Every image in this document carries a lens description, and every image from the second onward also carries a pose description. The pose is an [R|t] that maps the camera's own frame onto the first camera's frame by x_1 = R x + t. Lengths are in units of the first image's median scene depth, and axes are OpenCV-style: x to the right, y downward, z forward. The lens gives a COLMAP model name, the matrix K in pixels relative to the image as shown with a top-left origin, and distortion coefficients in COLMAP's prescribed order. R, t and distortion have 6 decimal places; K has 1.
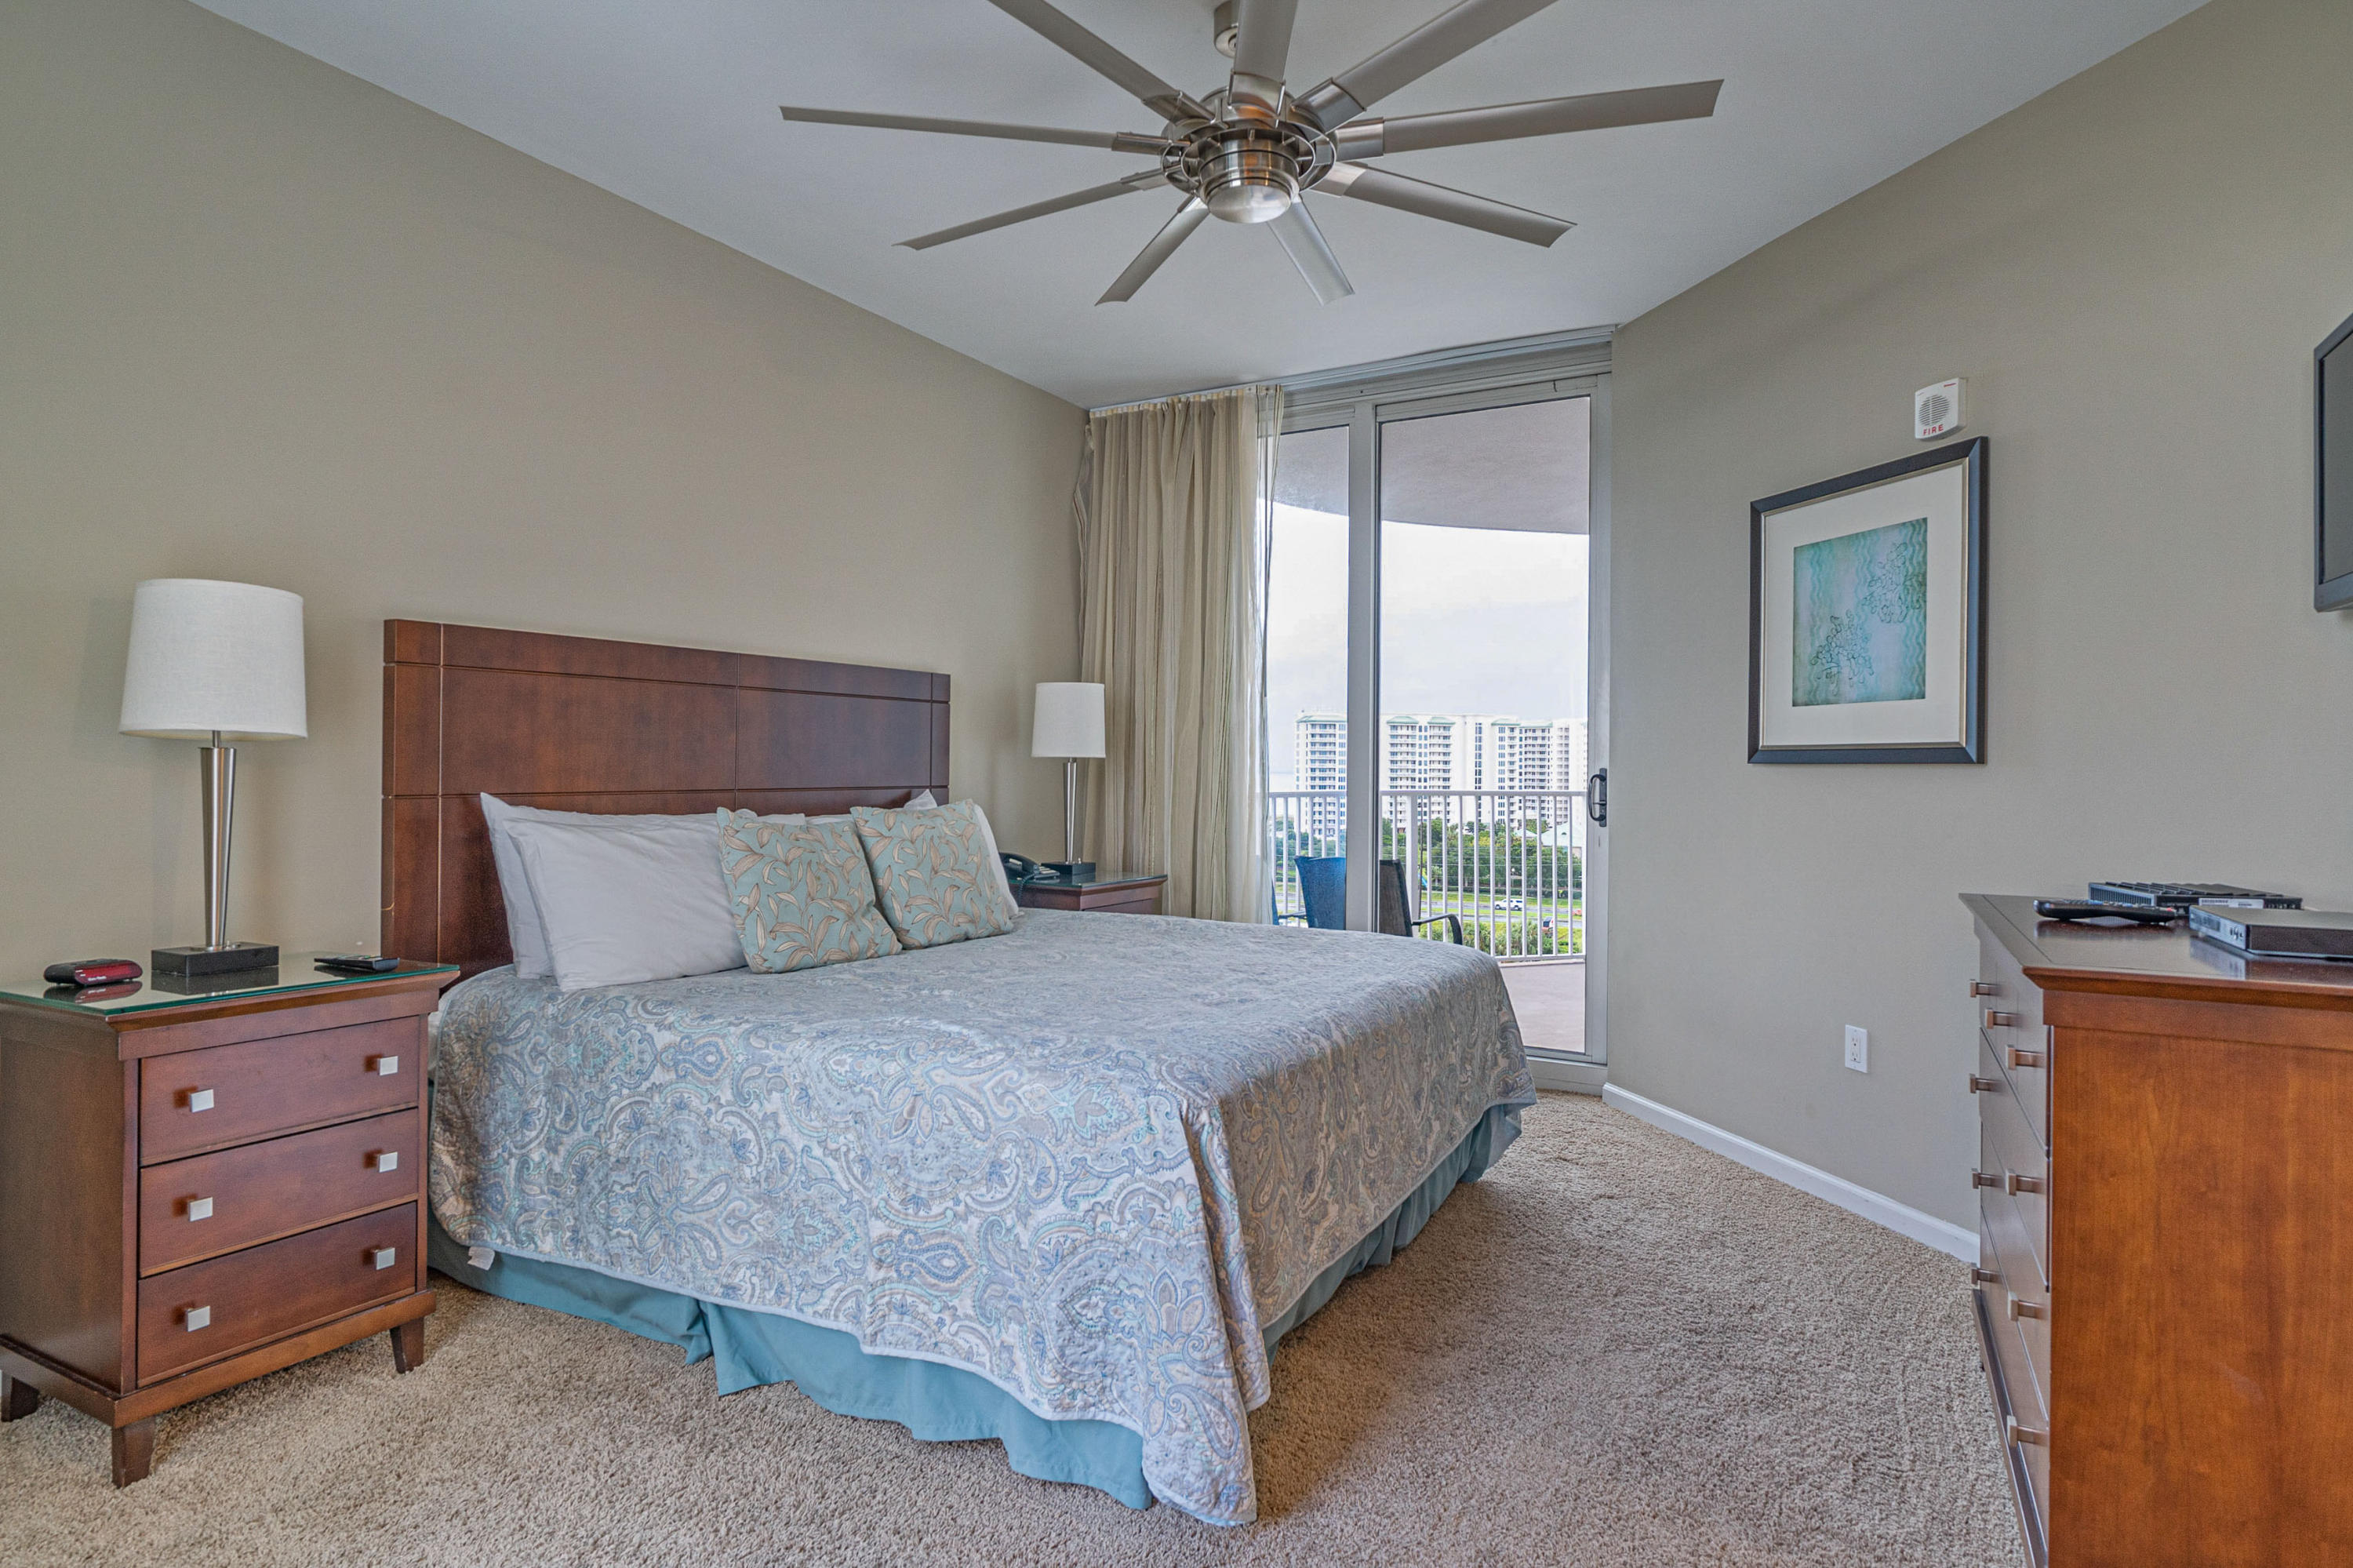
lens RADIAL K [[1244.7, 0, 1169.5], [0, 1244.7, 772.7], [0, 0, 1]] dist [-0.002749, -0.000754]
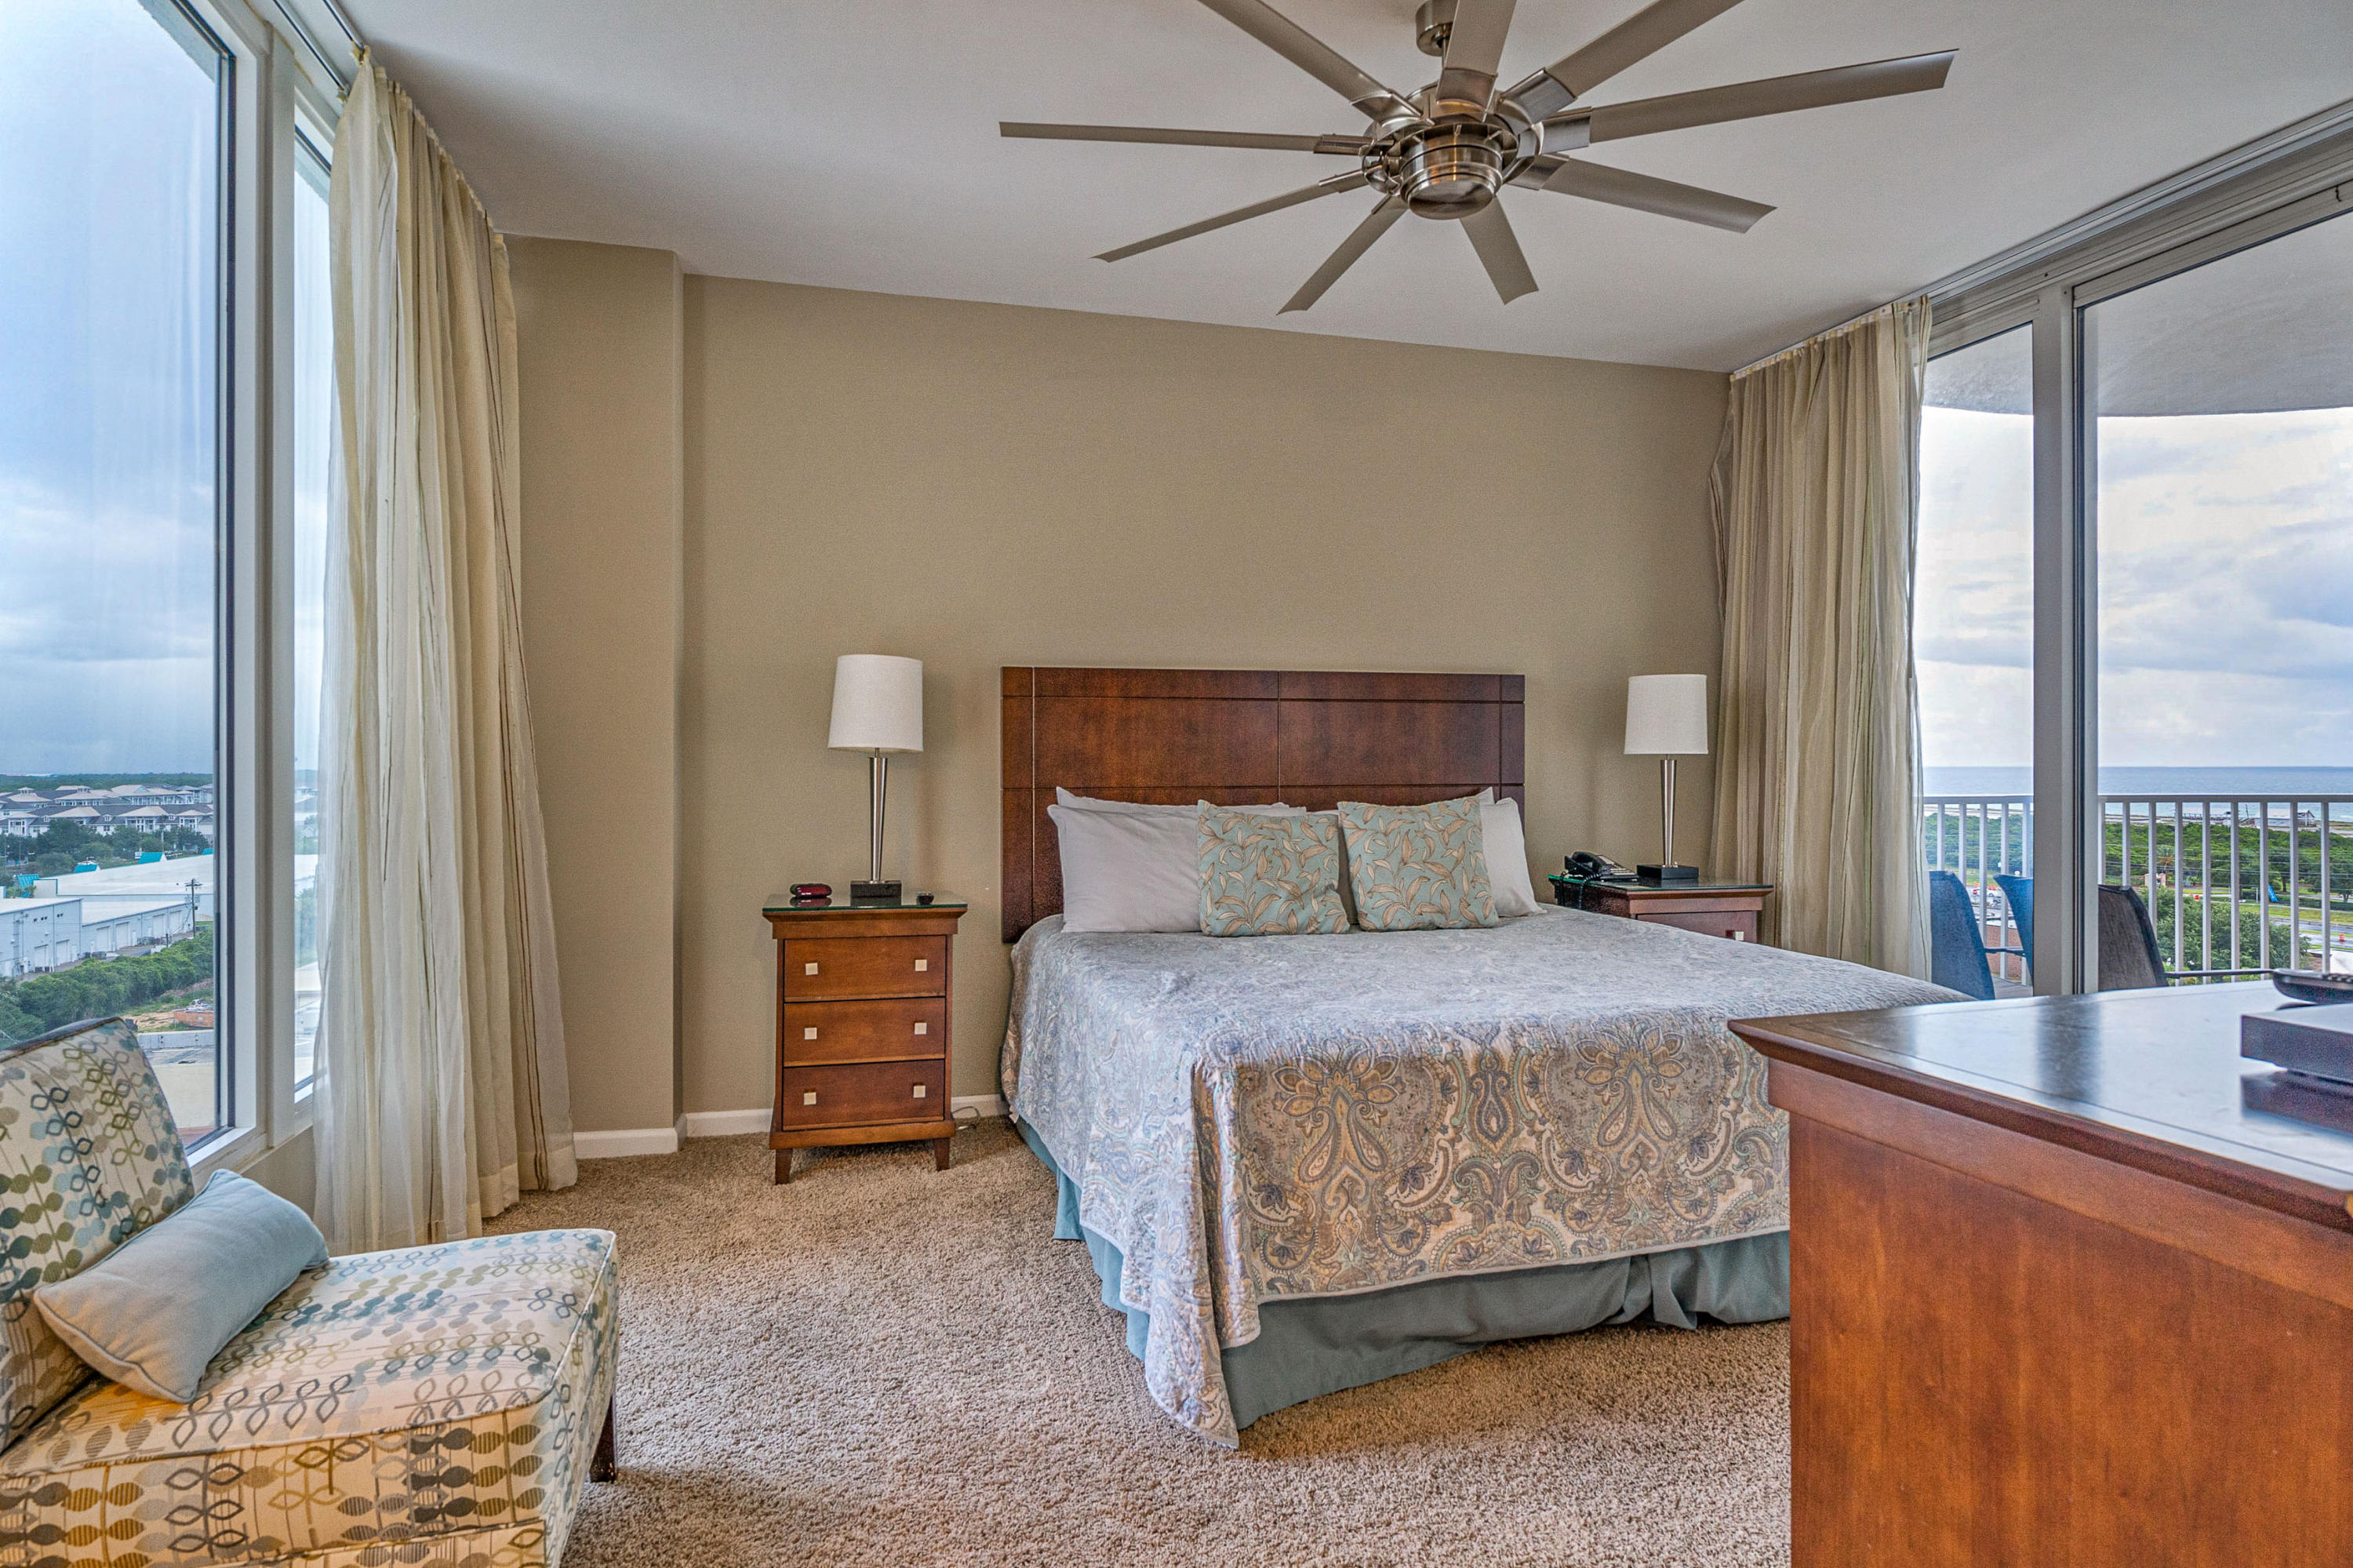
lens RADIAL K [[1244.7, 0, 1169.5], [0, 1244.7, 772.7], [0, 0, 1]] dist [-0.002749, -0.000754]
pose [[0.699488, -0.003022, -0.714638, 0.512452], [0.003273, 0.999994, -0.001025, 0.001992], [0.714637, -0.001622, 0.699494, 0.116928]]
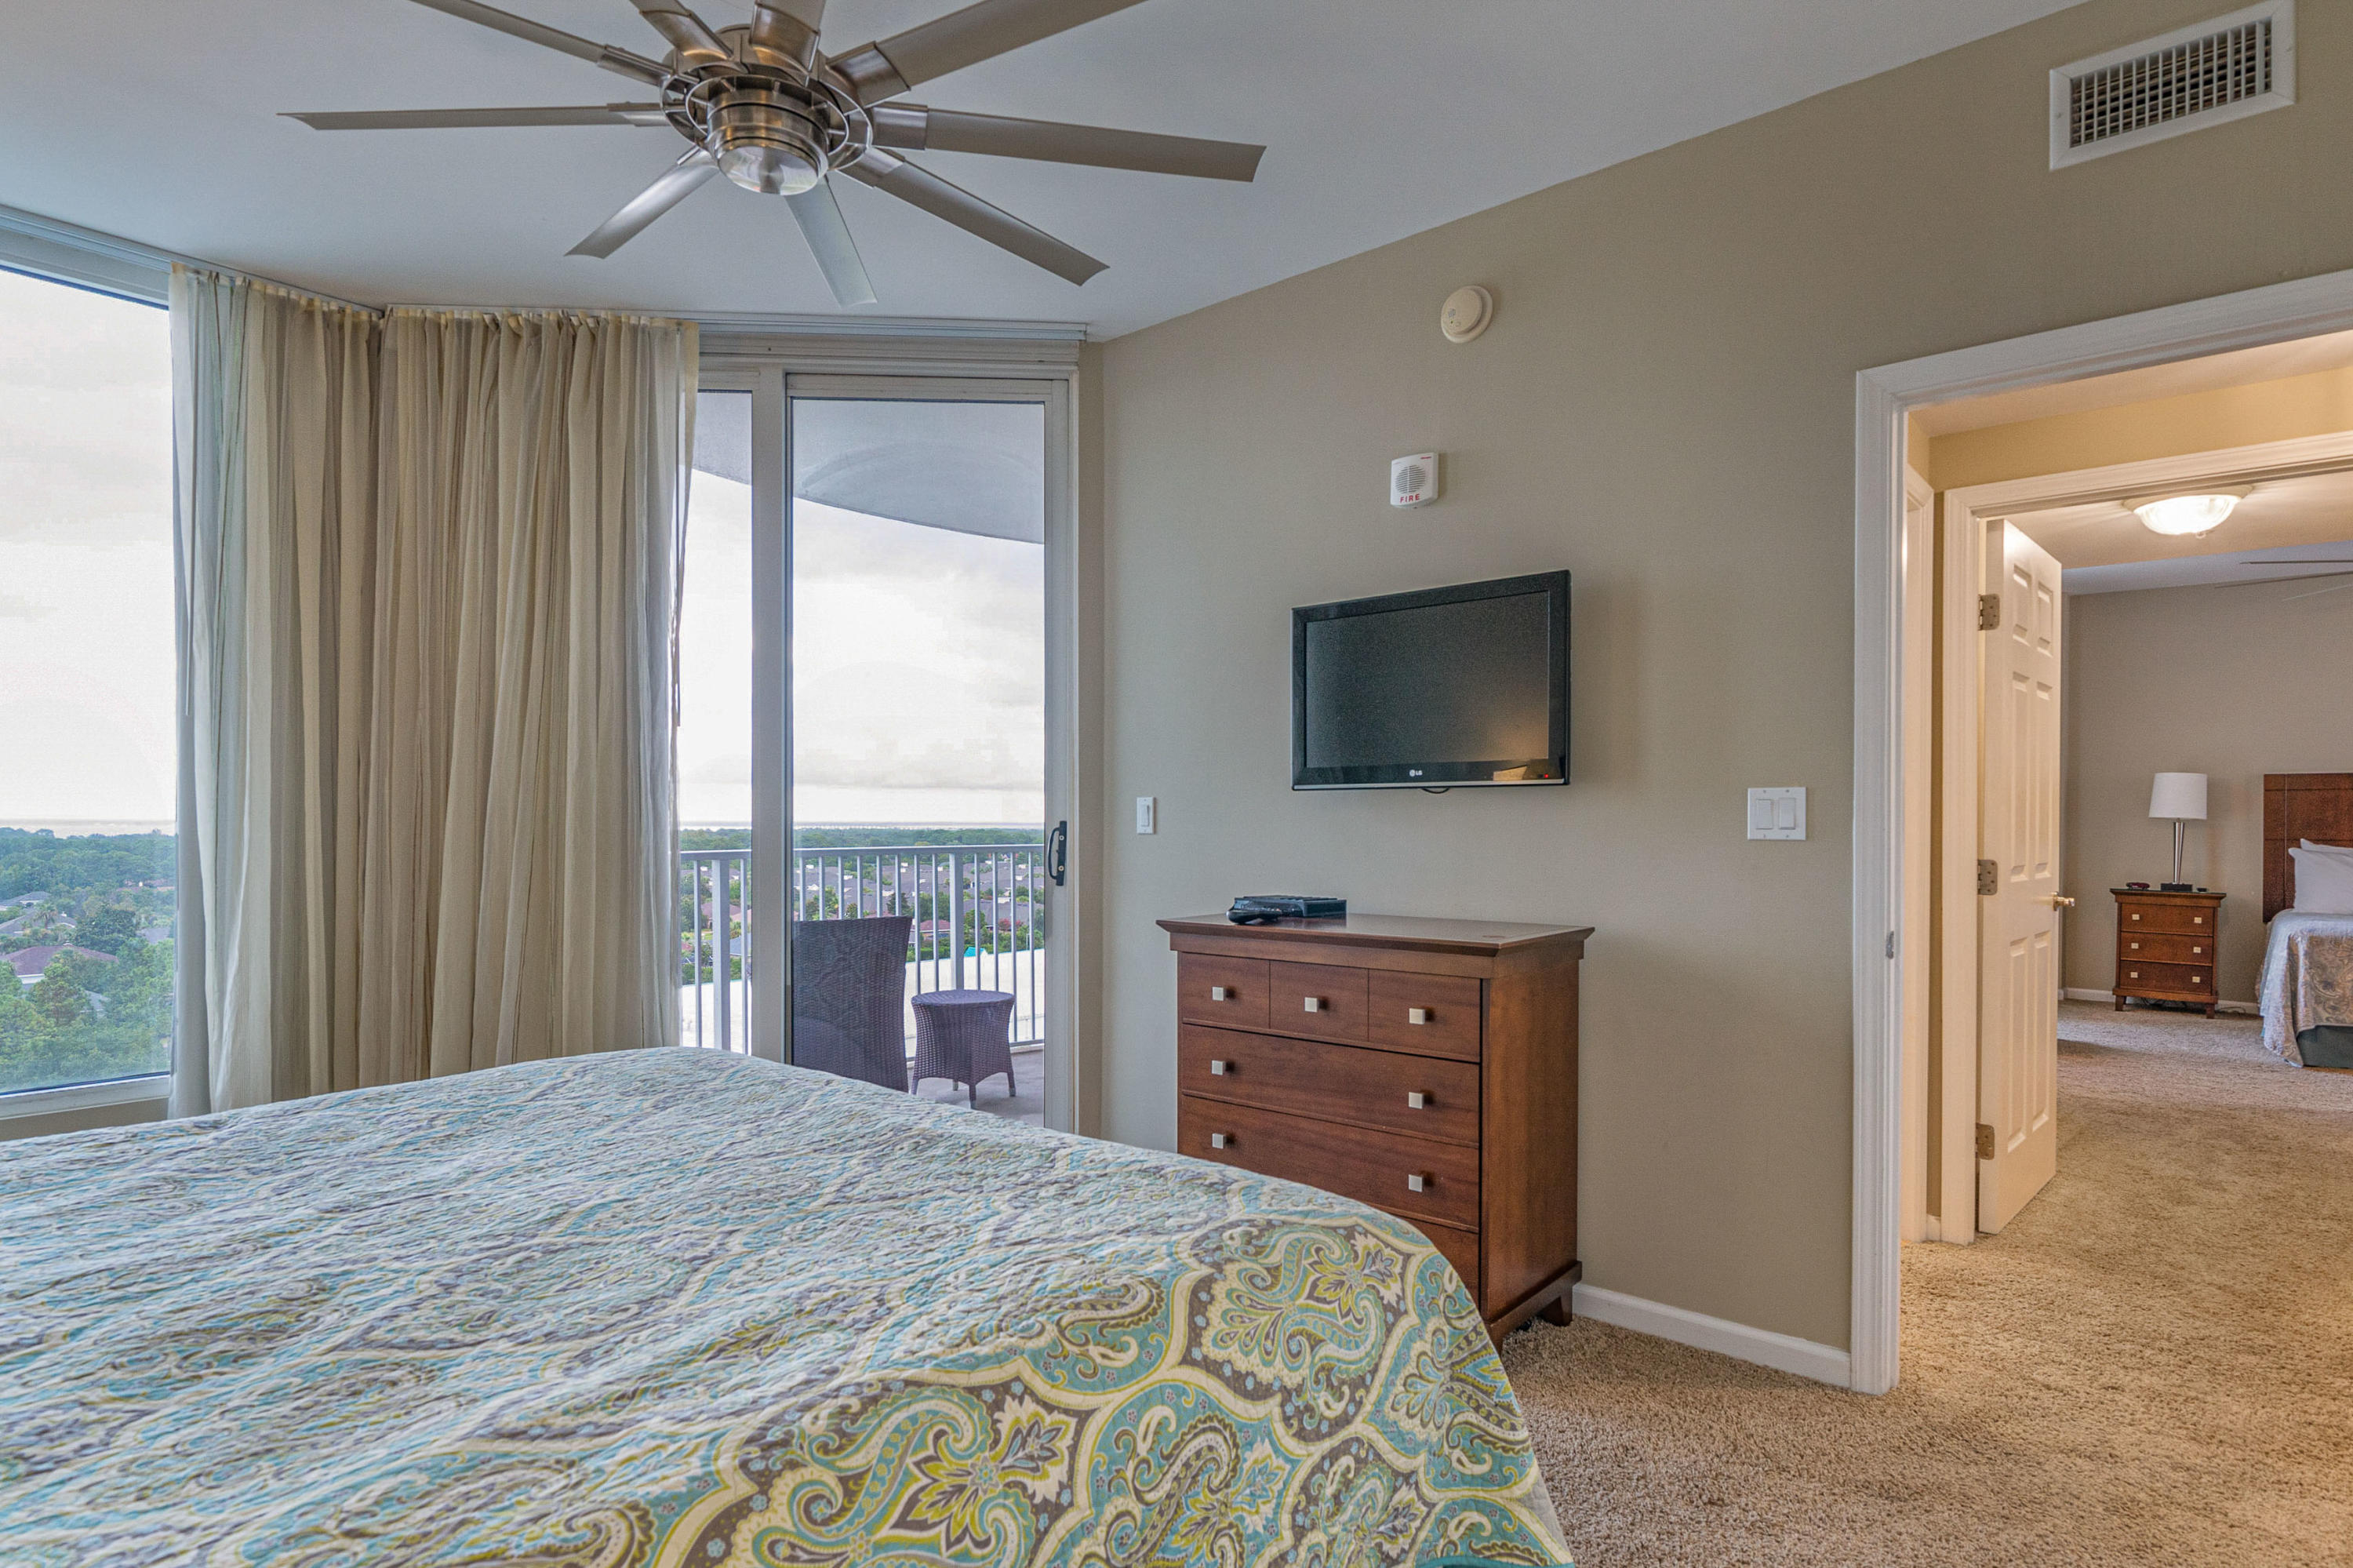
lens RADIAL K [[1238.9, 0, 1170.7], [0, 1238.9, 815.1], [0, 0, 1]] dist [-0.001576, -0.001951]
pose [[-0.195435, -0.007176, -0.980690, 2.331685], [-0.016114, 0.999862, -0.004105, 0.013704], [0.980584, 0.015001, -0.195524, -0.762614]]
